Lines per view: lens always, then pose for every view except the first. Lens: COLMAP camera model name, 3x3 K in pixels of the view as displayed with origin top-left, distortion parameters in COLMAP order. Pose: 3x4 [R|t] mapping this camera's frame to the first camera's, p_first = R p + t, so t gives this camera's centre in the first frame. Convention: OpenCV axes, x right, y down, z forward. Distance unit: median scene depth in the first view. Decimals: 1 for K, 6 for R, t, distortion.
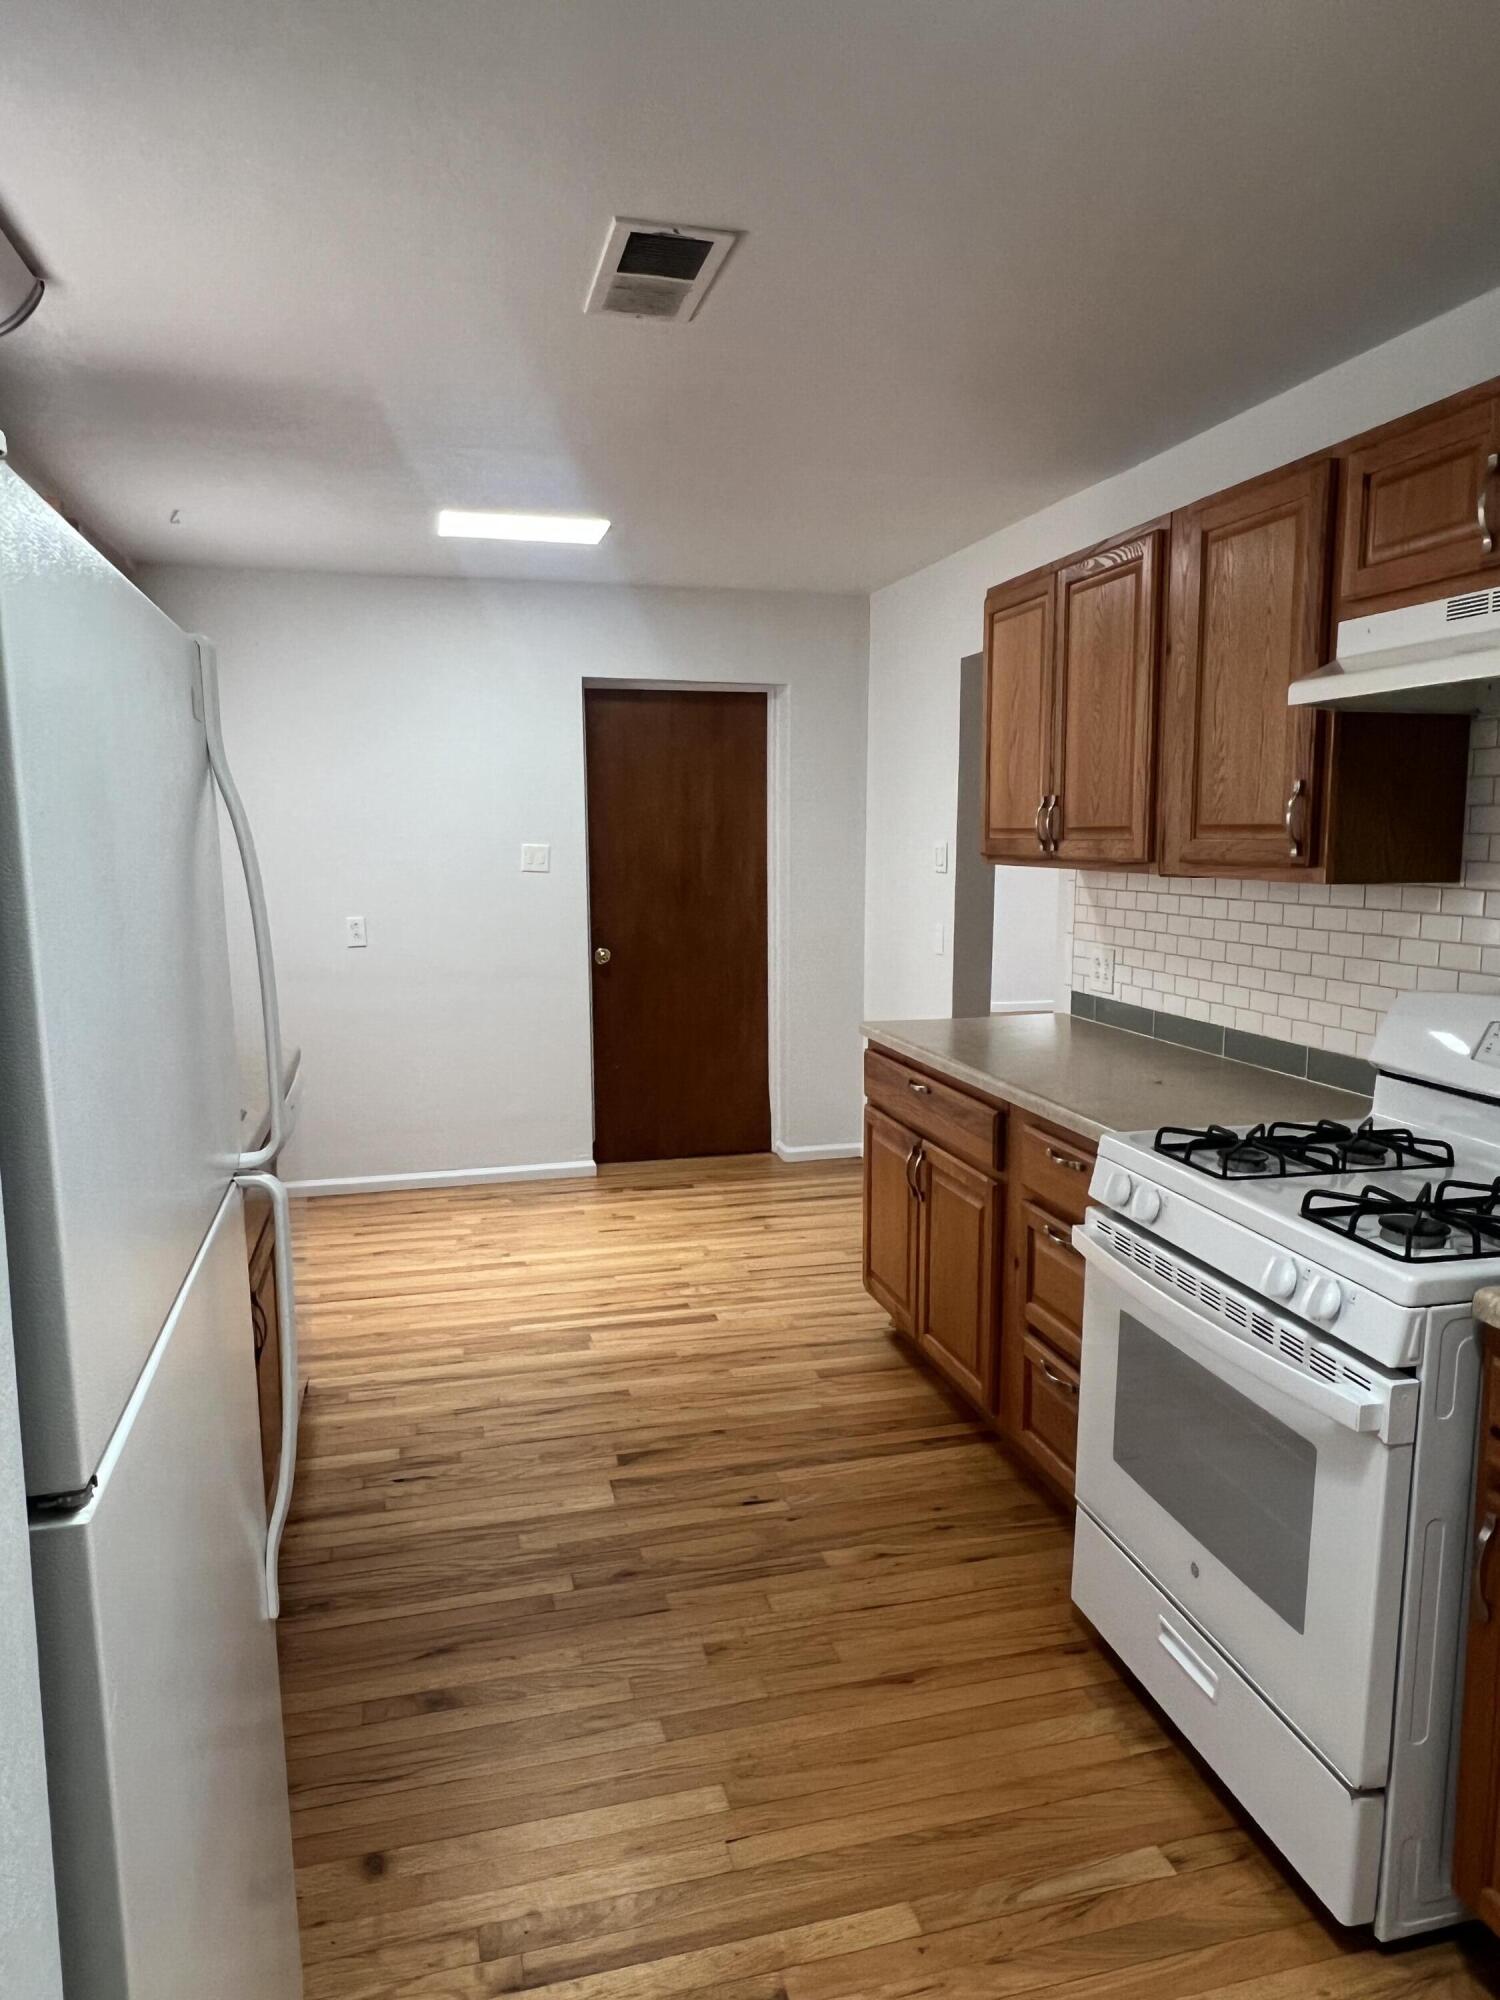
lens RADIAL K [[1297.4, 0, 751.5], [0, 1297.4, 1001.3], [0, 0, 1]] dist [-0.002497, 0.002948]
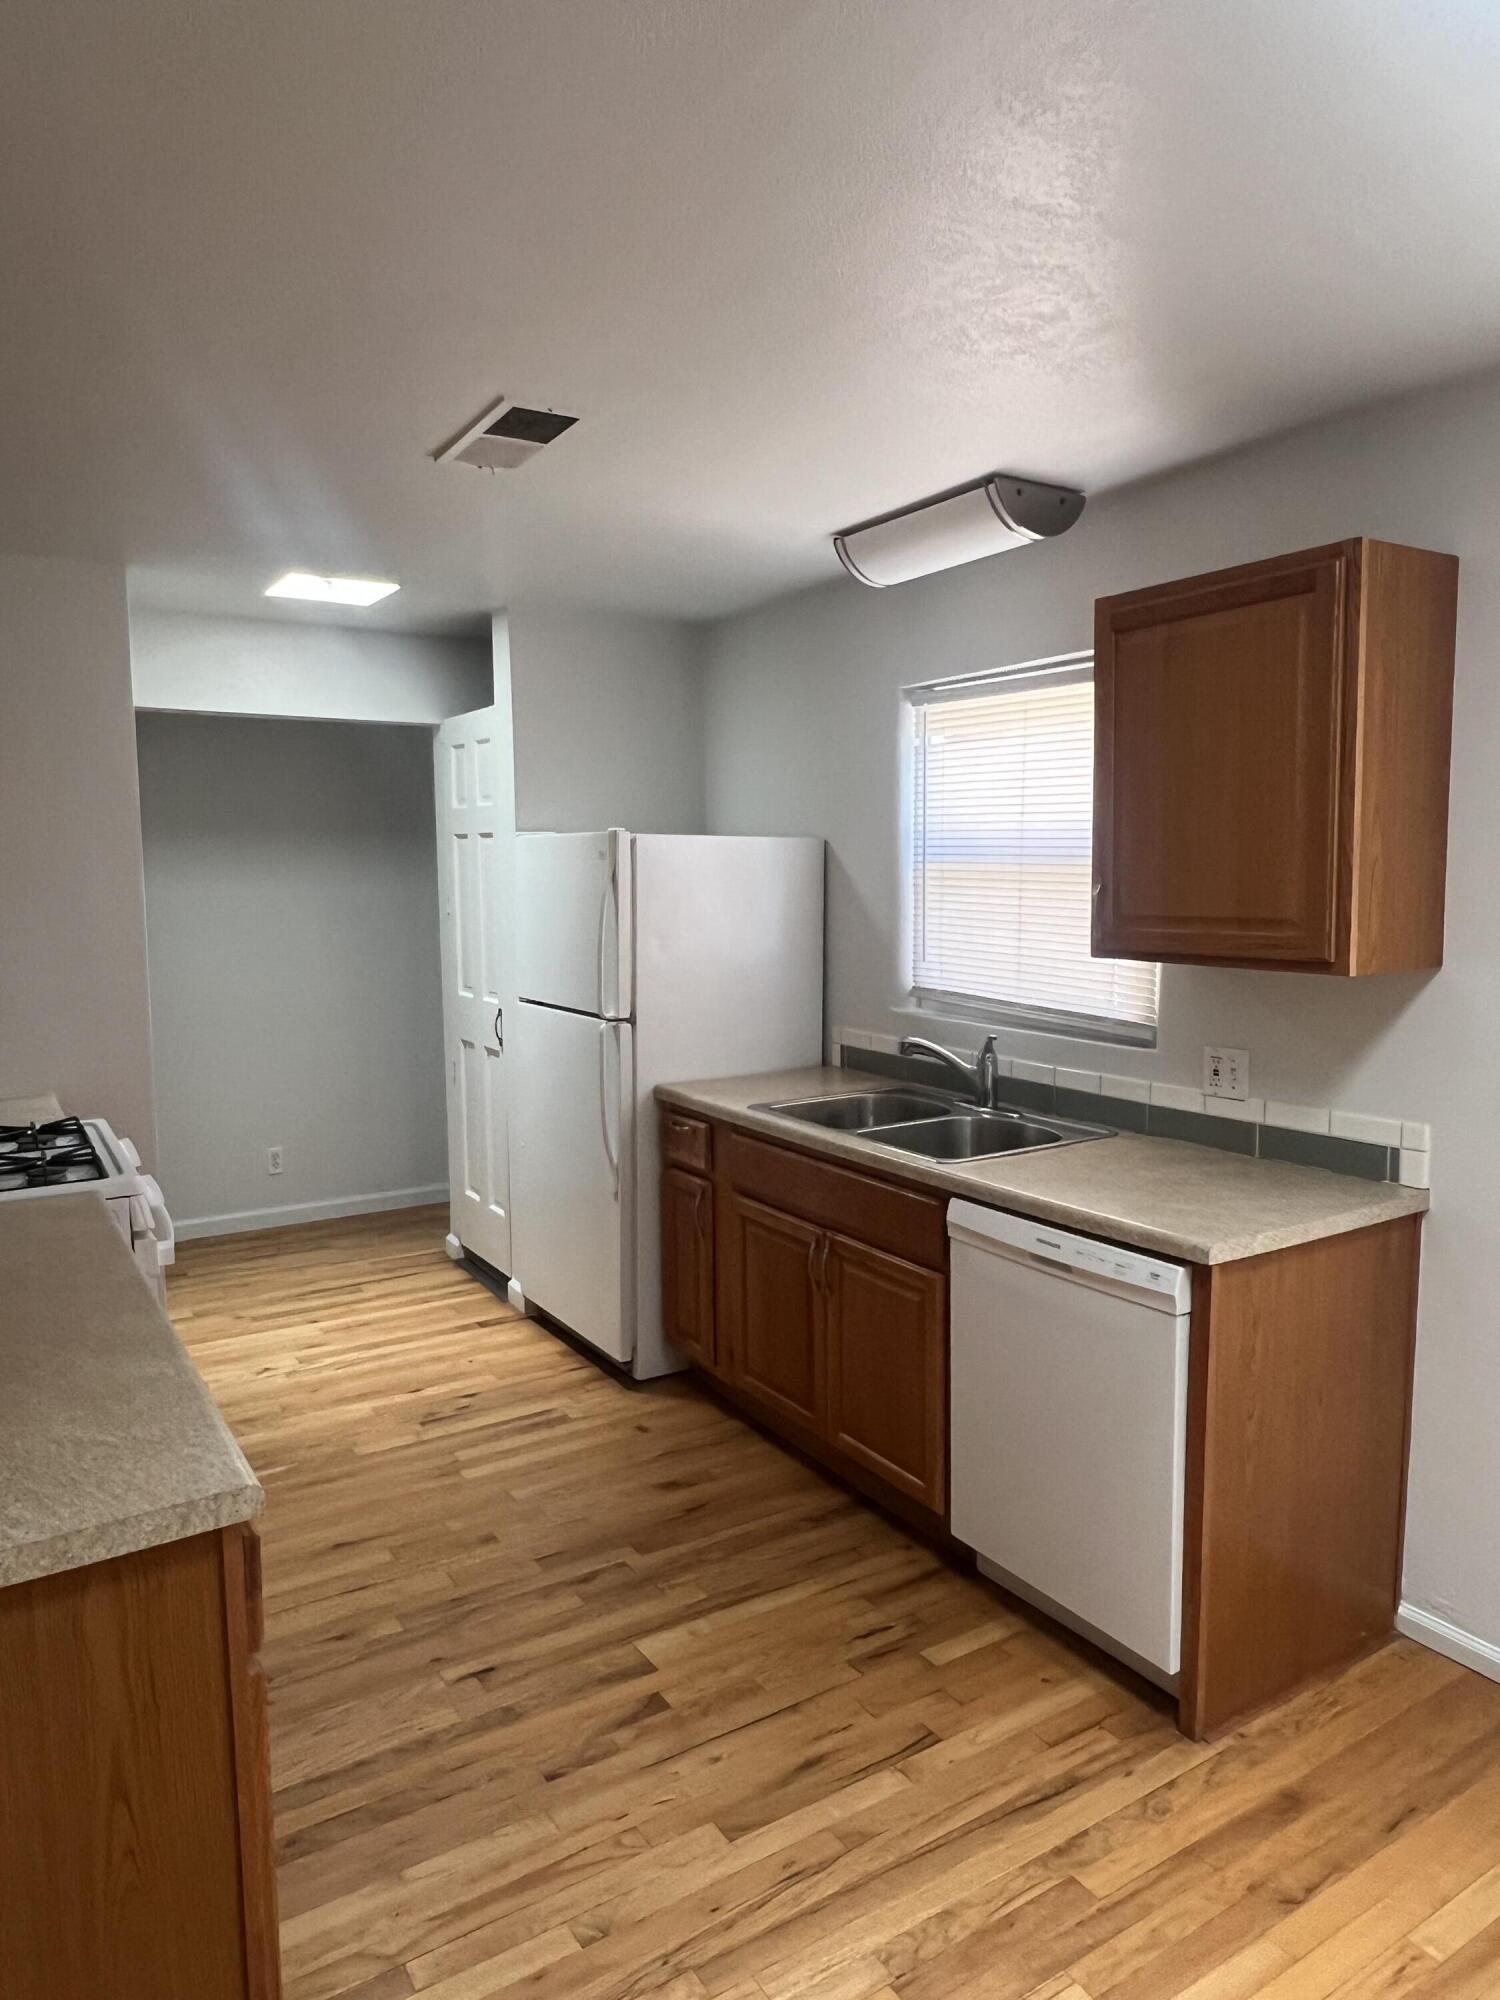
lens RADIAL K [[1297.4, 0, 748.8], [0, 1297.4, 997.3], [0, 0, 1]] dist [-0.002497, 0.002948]
pose [[-0.952413, 0.040068, -0.302164, 0.073315], [-0.036014, 0.969586, 0.242085, -0.267750], [0.302674, 0.241447, -0.922004, 1.676284]]
